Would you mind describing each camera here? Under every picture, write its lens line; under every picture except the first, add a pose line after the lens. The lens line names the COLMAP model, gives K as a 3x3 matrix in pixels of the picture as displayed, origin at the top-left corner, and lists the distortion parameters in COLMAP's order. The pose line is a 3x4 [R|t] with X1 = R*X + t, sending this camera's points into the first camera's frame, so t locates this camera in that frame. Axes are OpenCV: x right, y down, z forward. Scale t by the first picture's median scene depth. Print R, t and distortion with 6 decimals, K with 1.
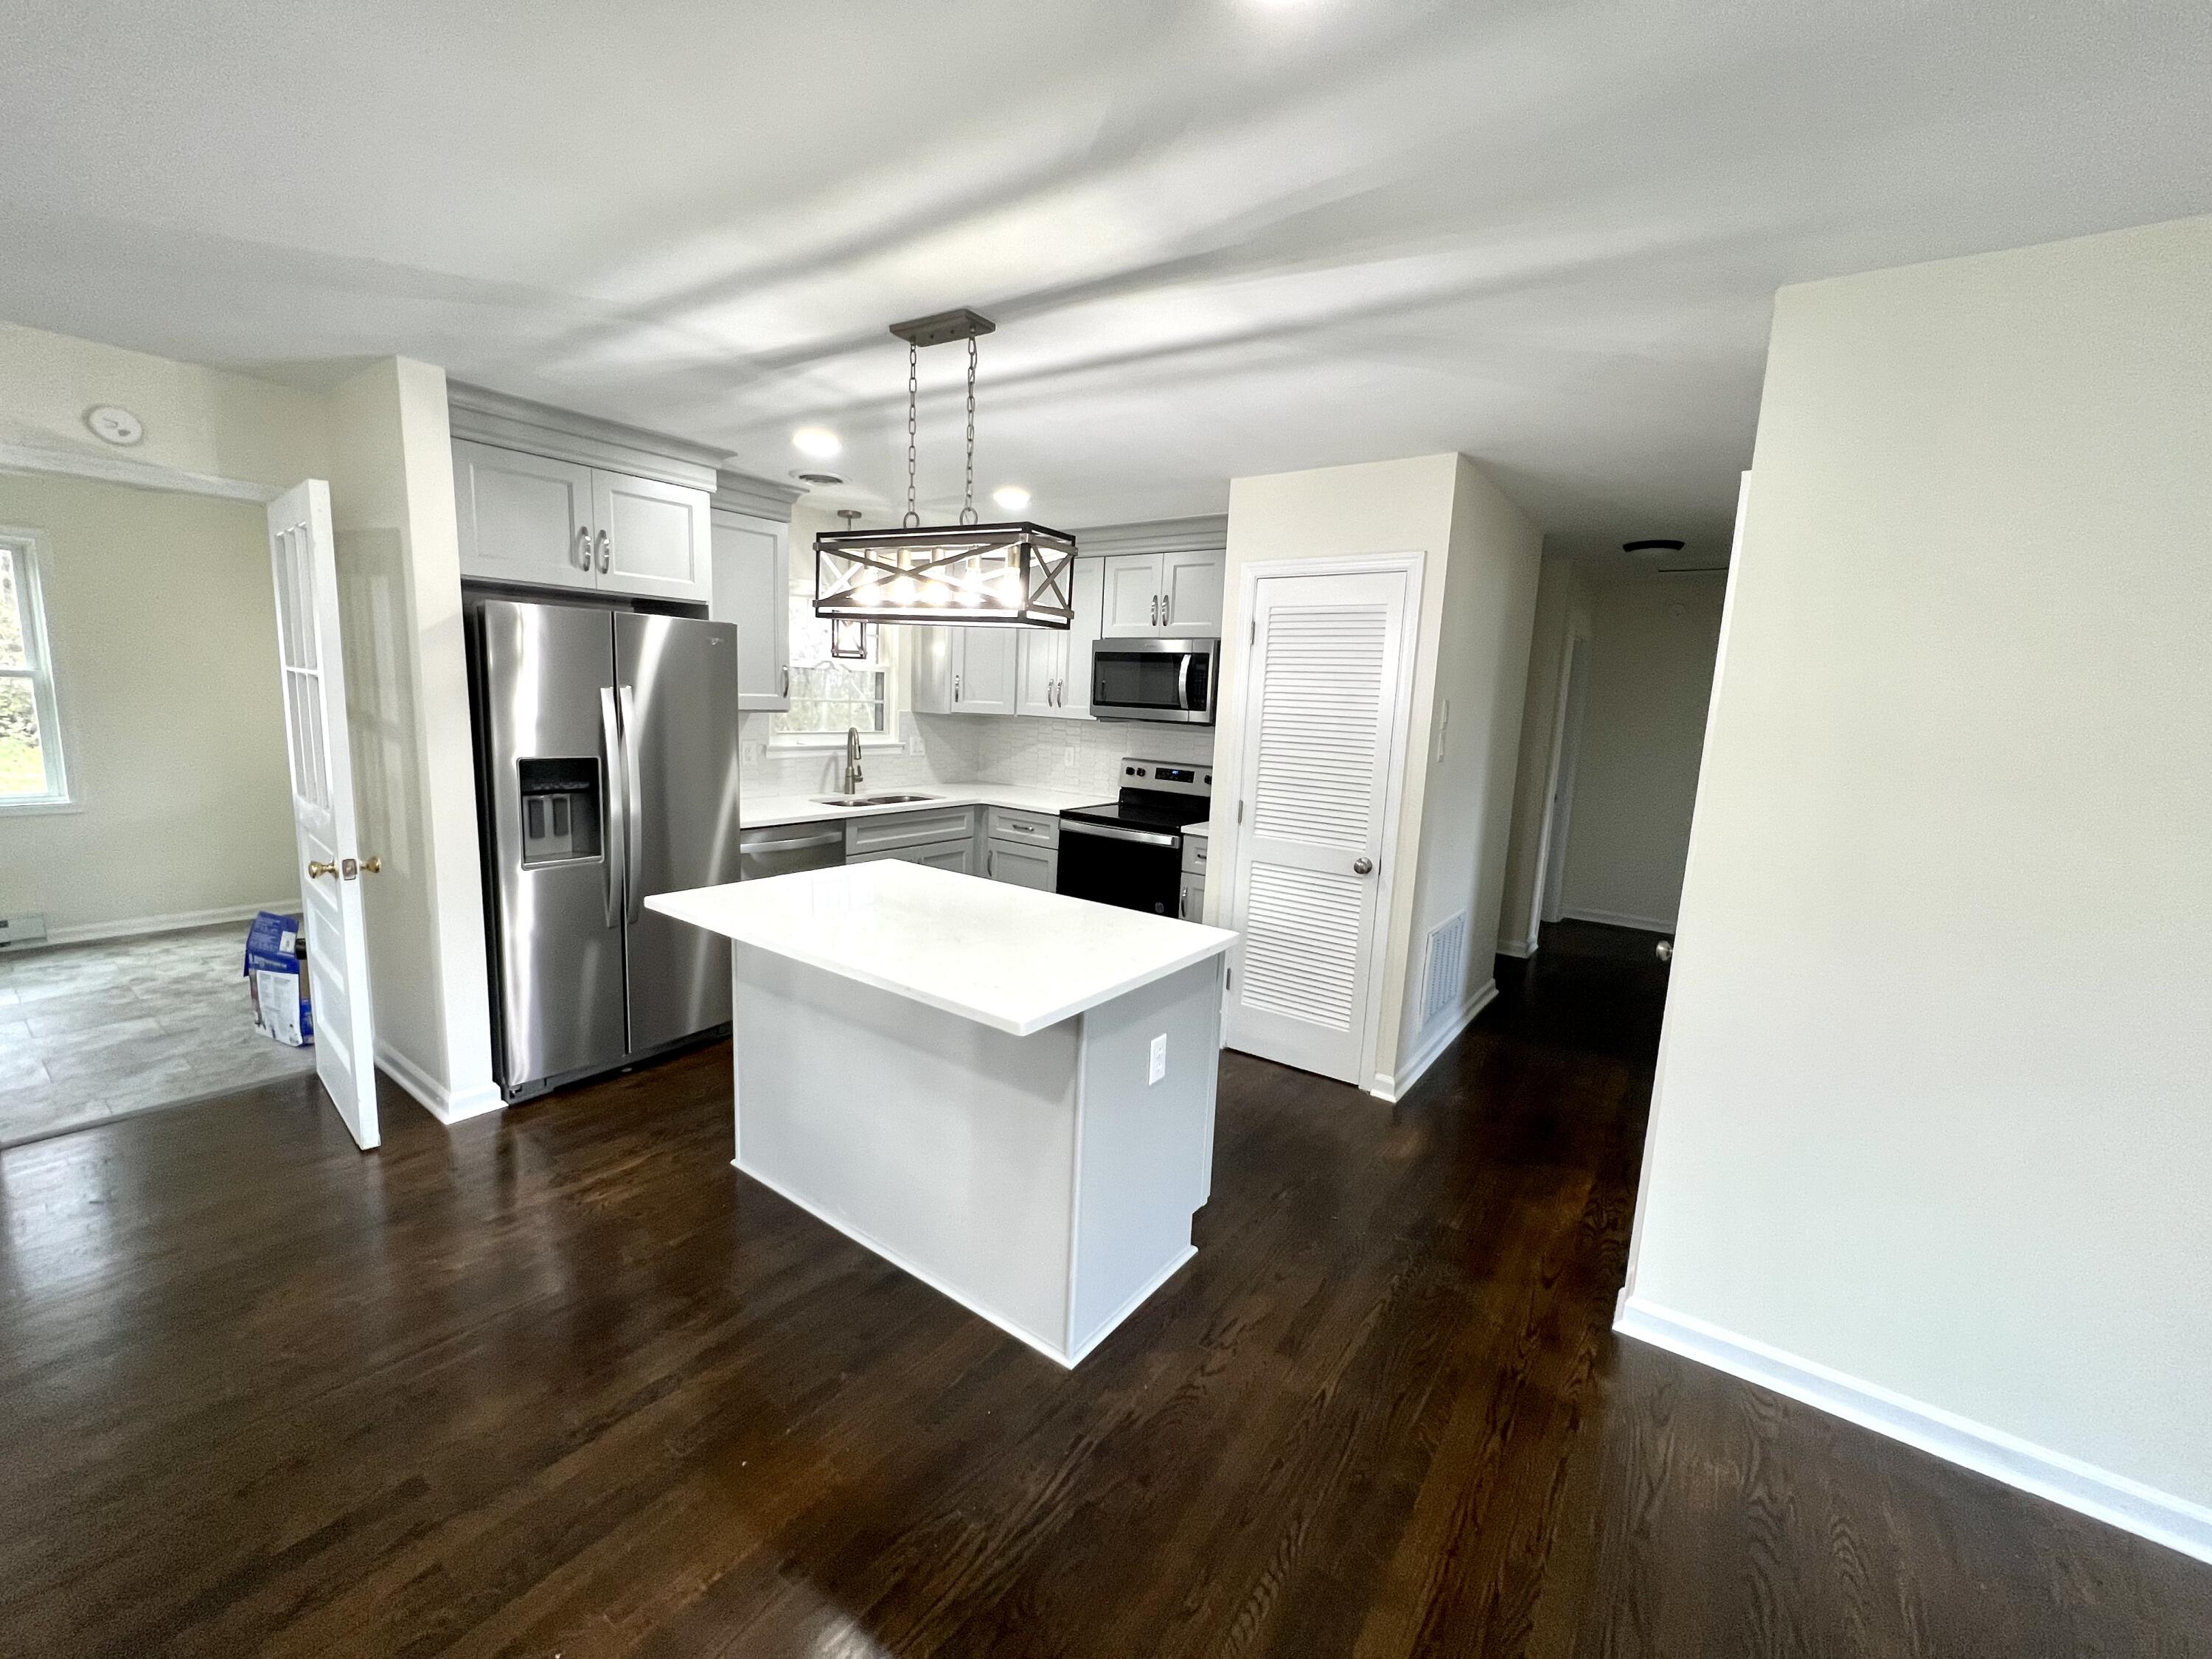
lens RADIAL K [[886.0, 0, 1100.4], [0, 886.0, 826.1], [0, 0, 1]] dist [-0.000546, -0.000523]
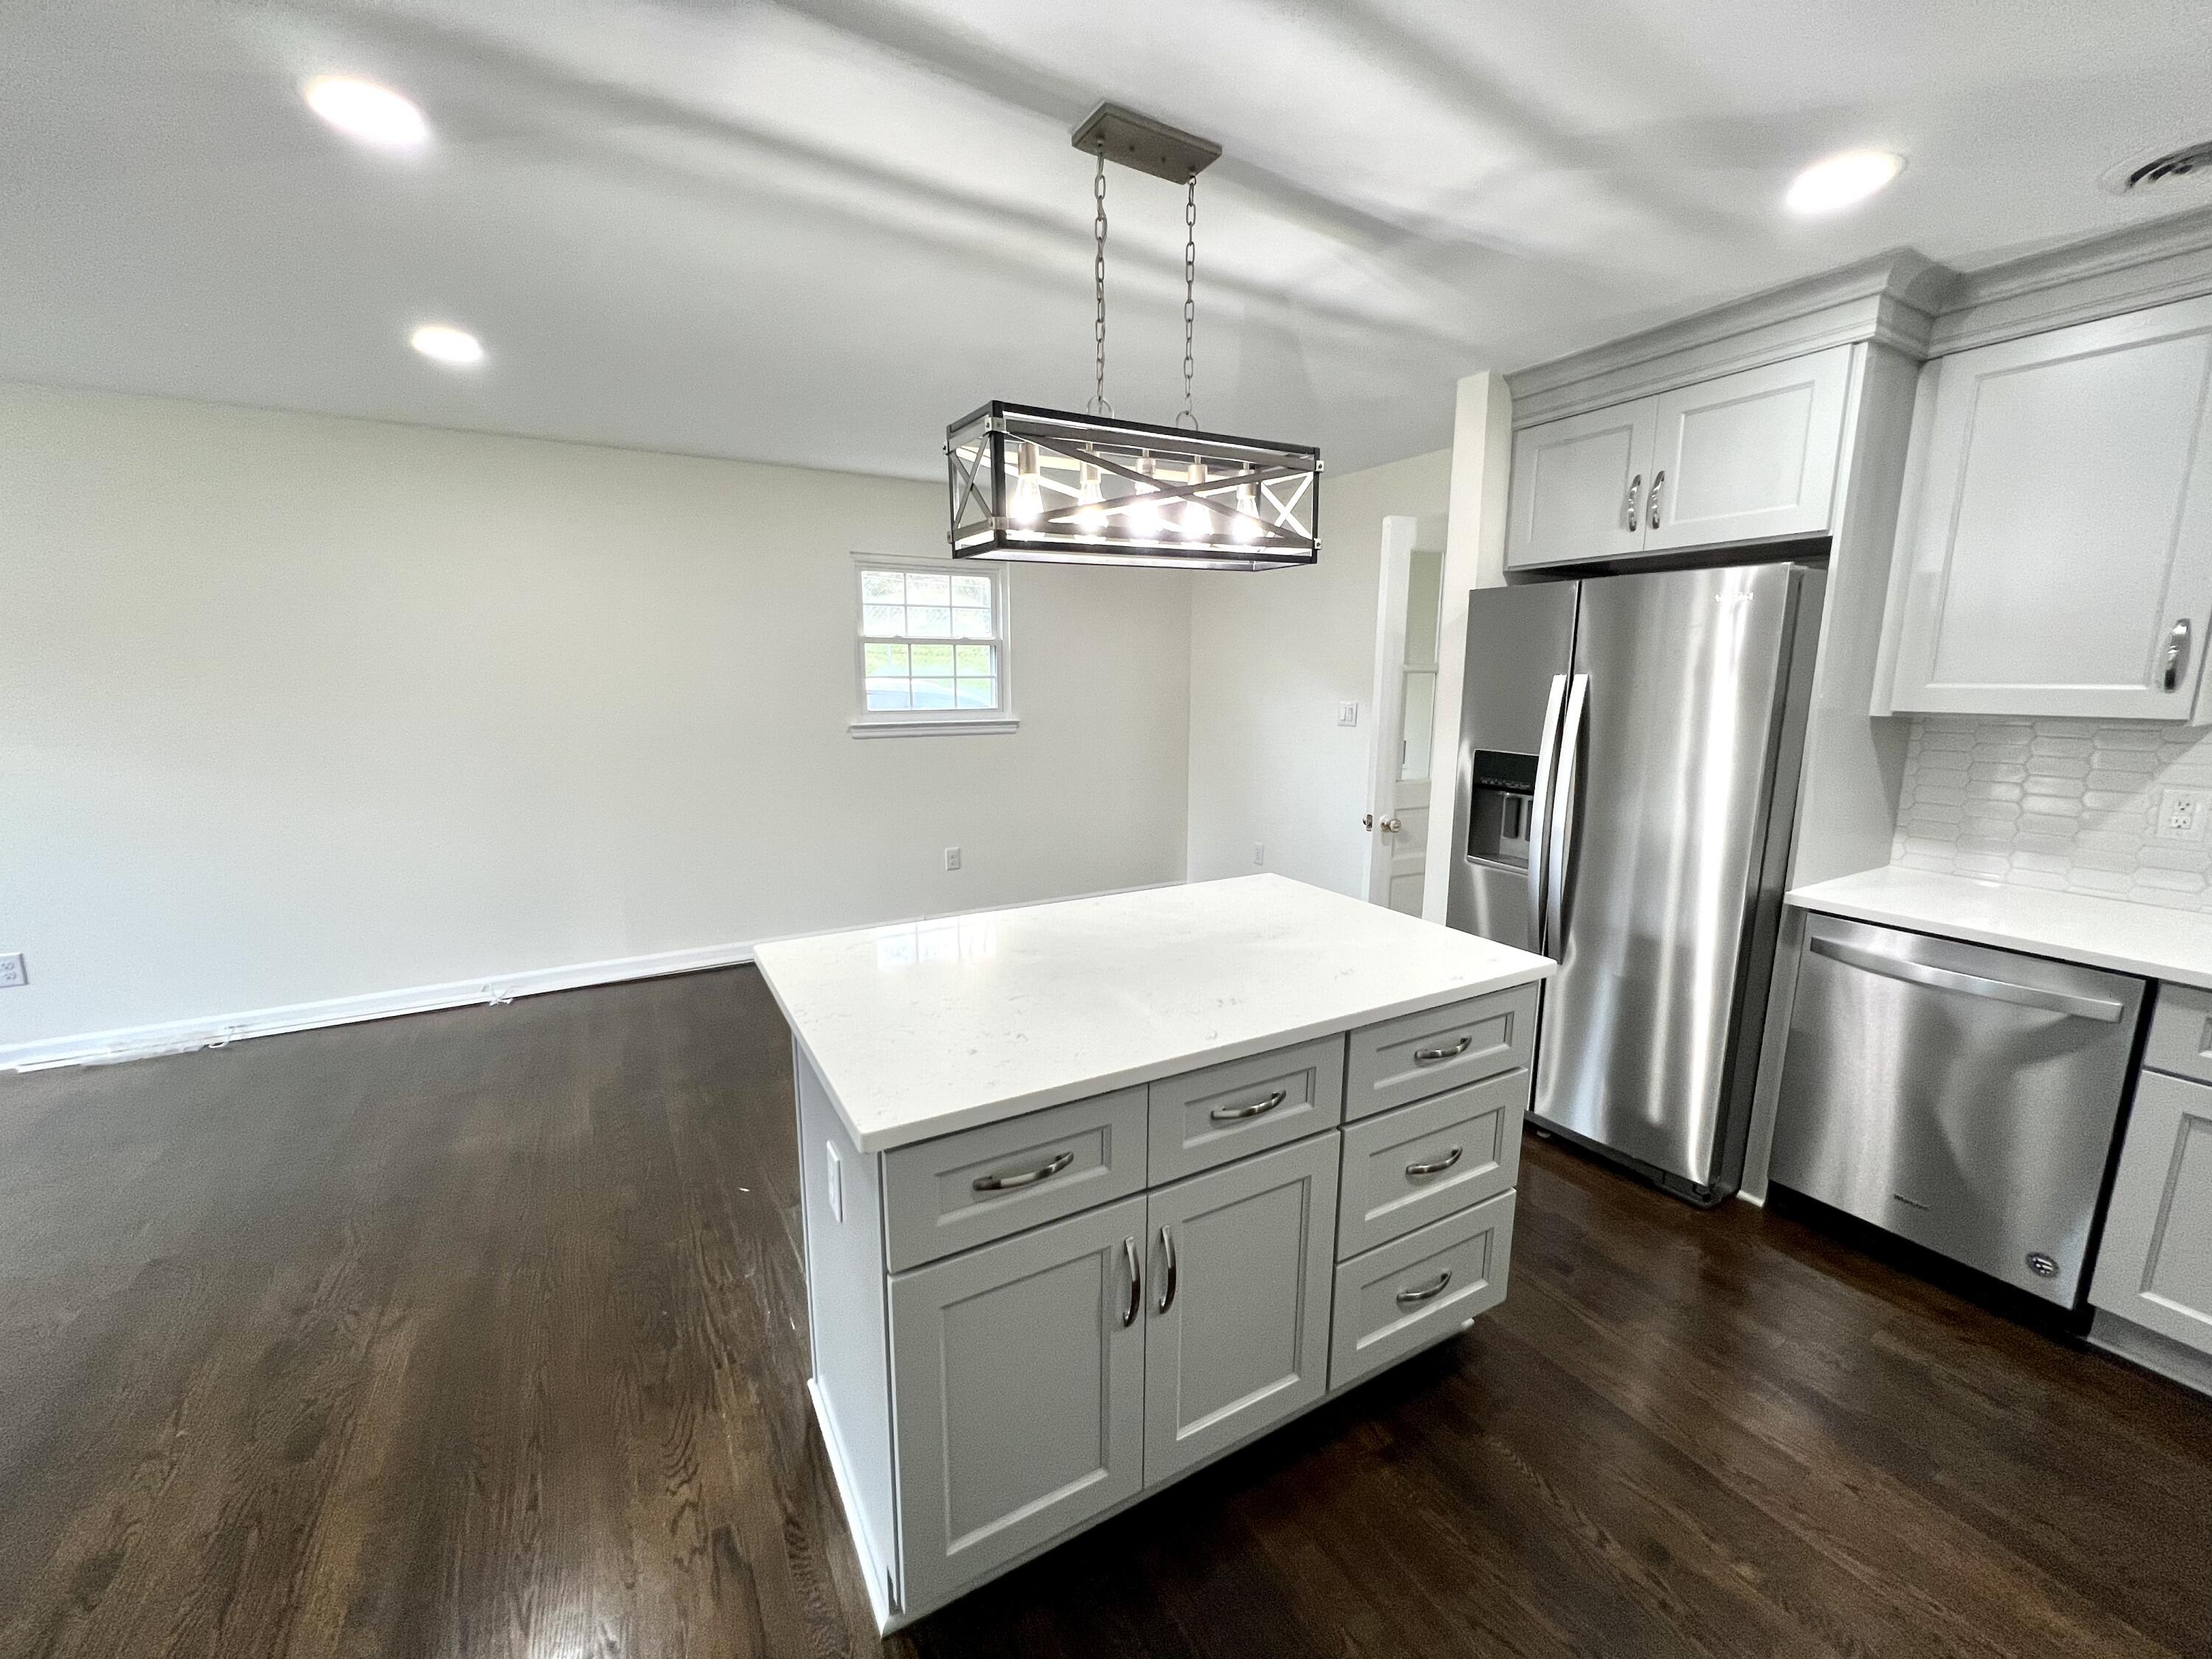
lens RADIAL K [[886.0, 0, 1100.4], [0, 886.0, 826.1], [0, 0, 1]] dist [-0.000546, -0.000523]
pose [[-0.413069, 0.114864, -0.903427, 0.277976], [-0.156036, 0.968418, 0.194471, -0.080065], [0.897233, 0.221297, -0.382101, 0.685175]]
